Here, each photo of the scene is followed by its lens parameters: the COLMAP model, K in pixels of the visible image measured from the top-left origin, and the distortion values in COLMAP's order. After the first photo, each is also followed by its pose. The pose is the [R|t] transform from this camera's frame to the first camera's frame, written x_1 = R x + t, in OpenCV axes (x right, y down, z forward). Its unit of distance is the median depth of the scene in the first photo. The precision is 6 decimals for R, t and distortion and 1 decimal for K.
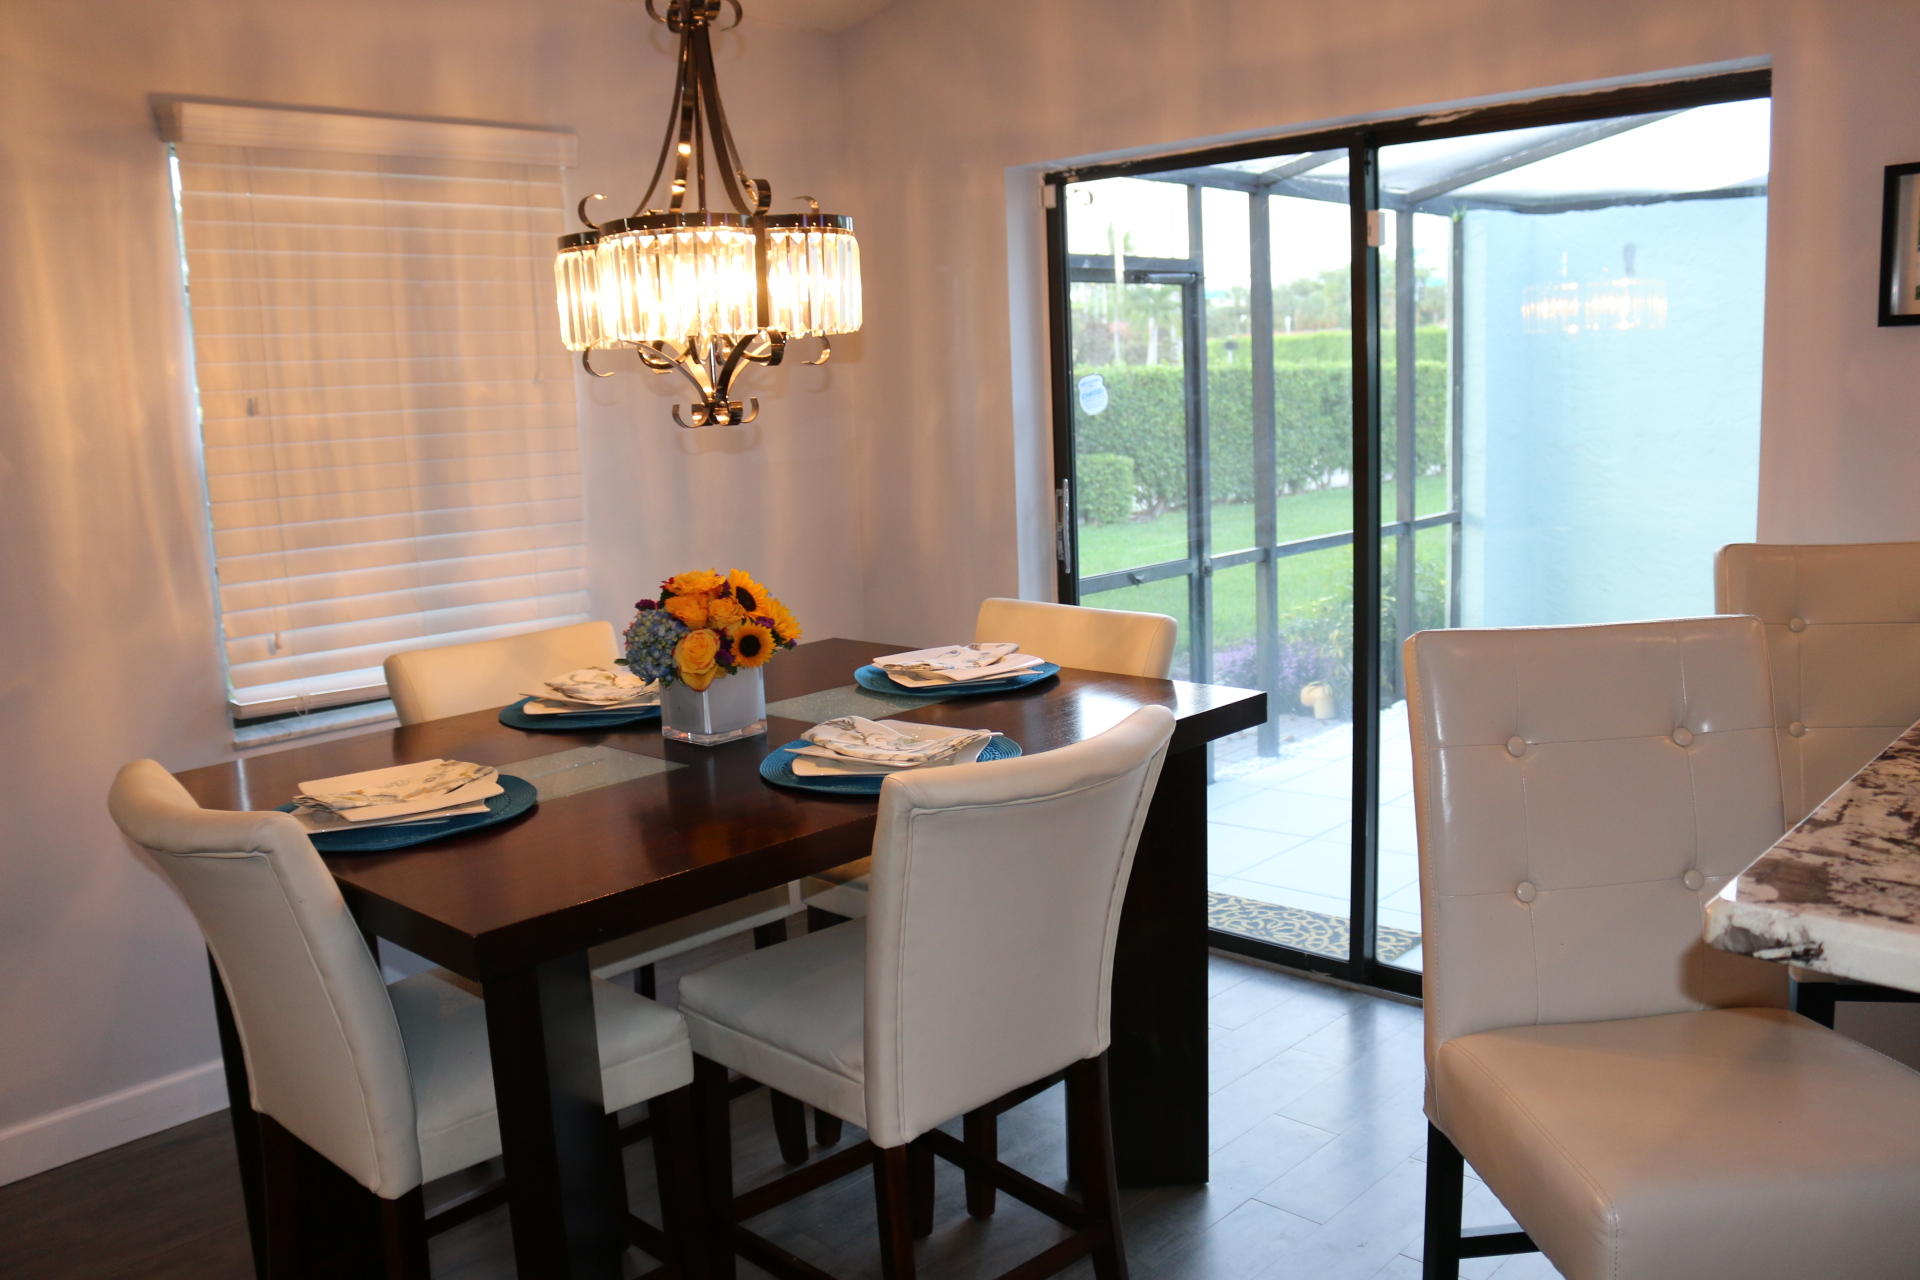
lens RADIAL K [[1573.9, 0, 960.0], [0, 1573.9, 640.0], [0, 0, 1]] dist [-0.130688, 0.117702]
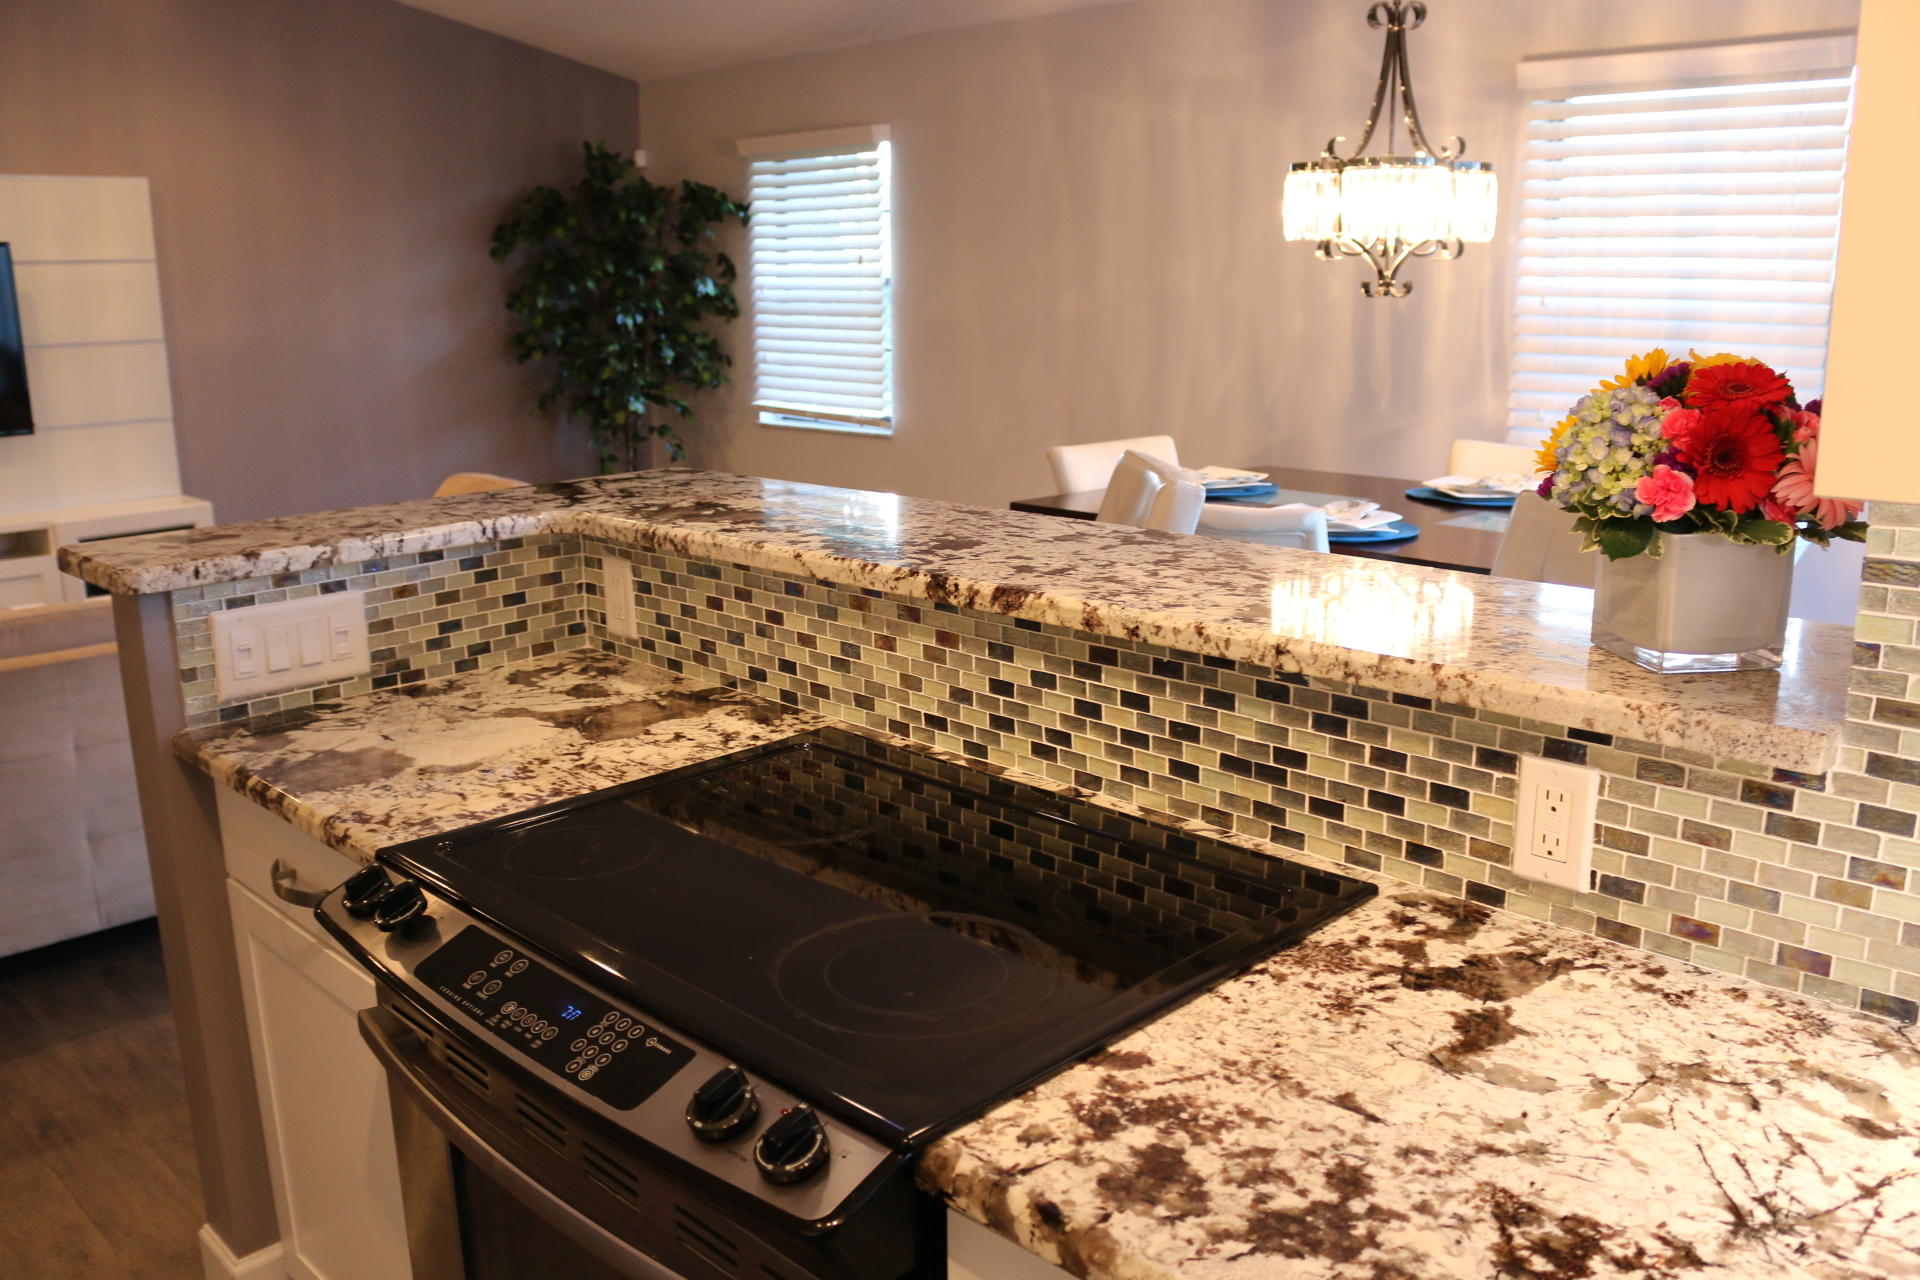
lens RADIAL K [[1573.9, 0, 960.0], [0, 1573.9, 640.0], [0, 0, 1]] dist [-0.130688, 0.117702]
pose [[-0.019469, 0.272048, -0.962087, 1.075463], [-0.160314, 0.948969, 0.271583, -0.132705], [0.986874, 0.159523, 0.025137, 0.505958]]
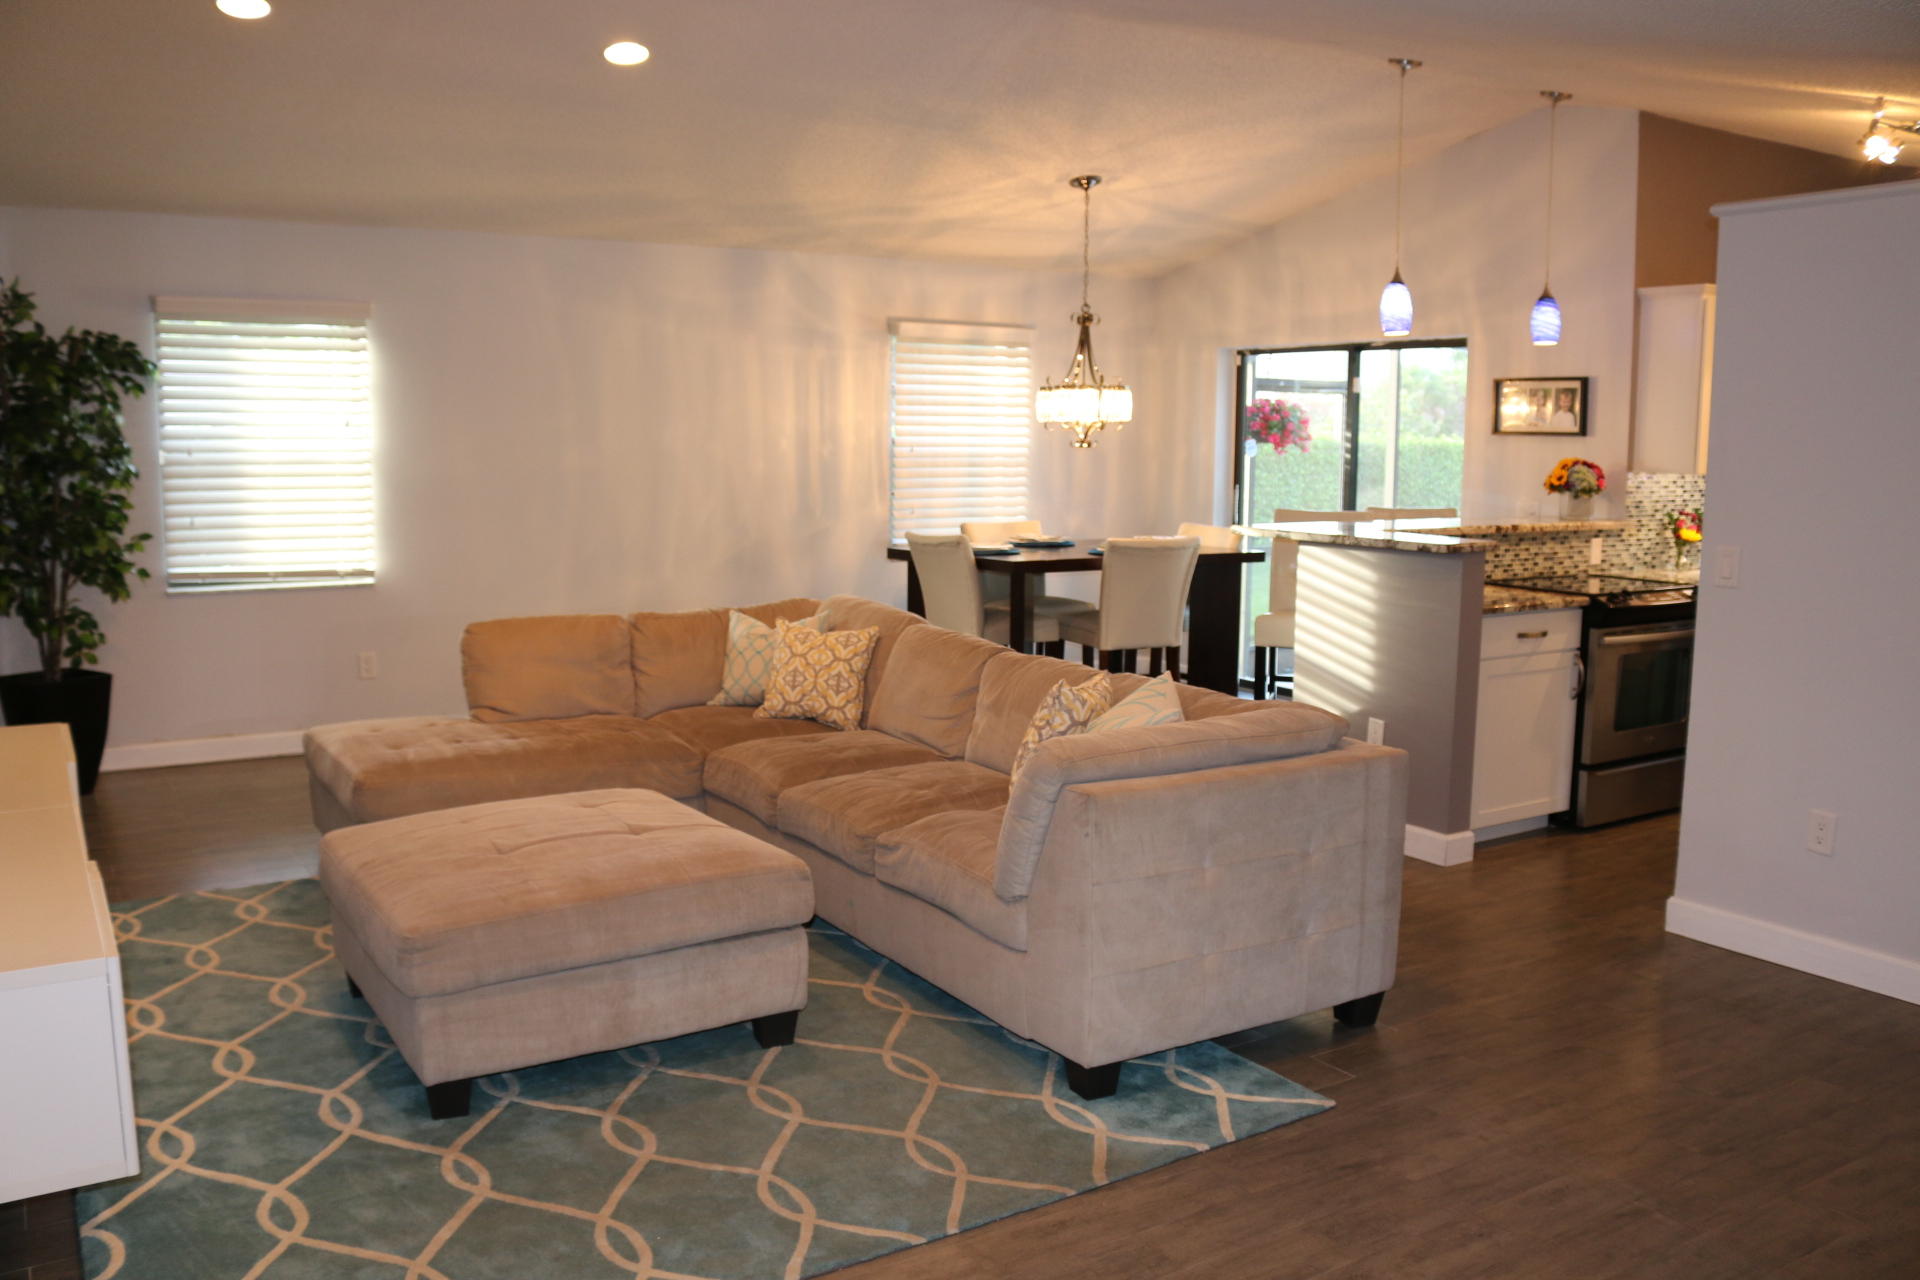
lens RADIAL K [[1573.9, 0, 960.0], [0, 1573.9, 640.0], [0, 0, 1]] dist [-0.130688, 0.117702]
pose [[0.968958, 0.080098, -0.233892, 0.295919], [-0.087900, 0.995861, -0.023109, 0.271970], [0.231073, 0.042951, 0.971988, -1.670457]]
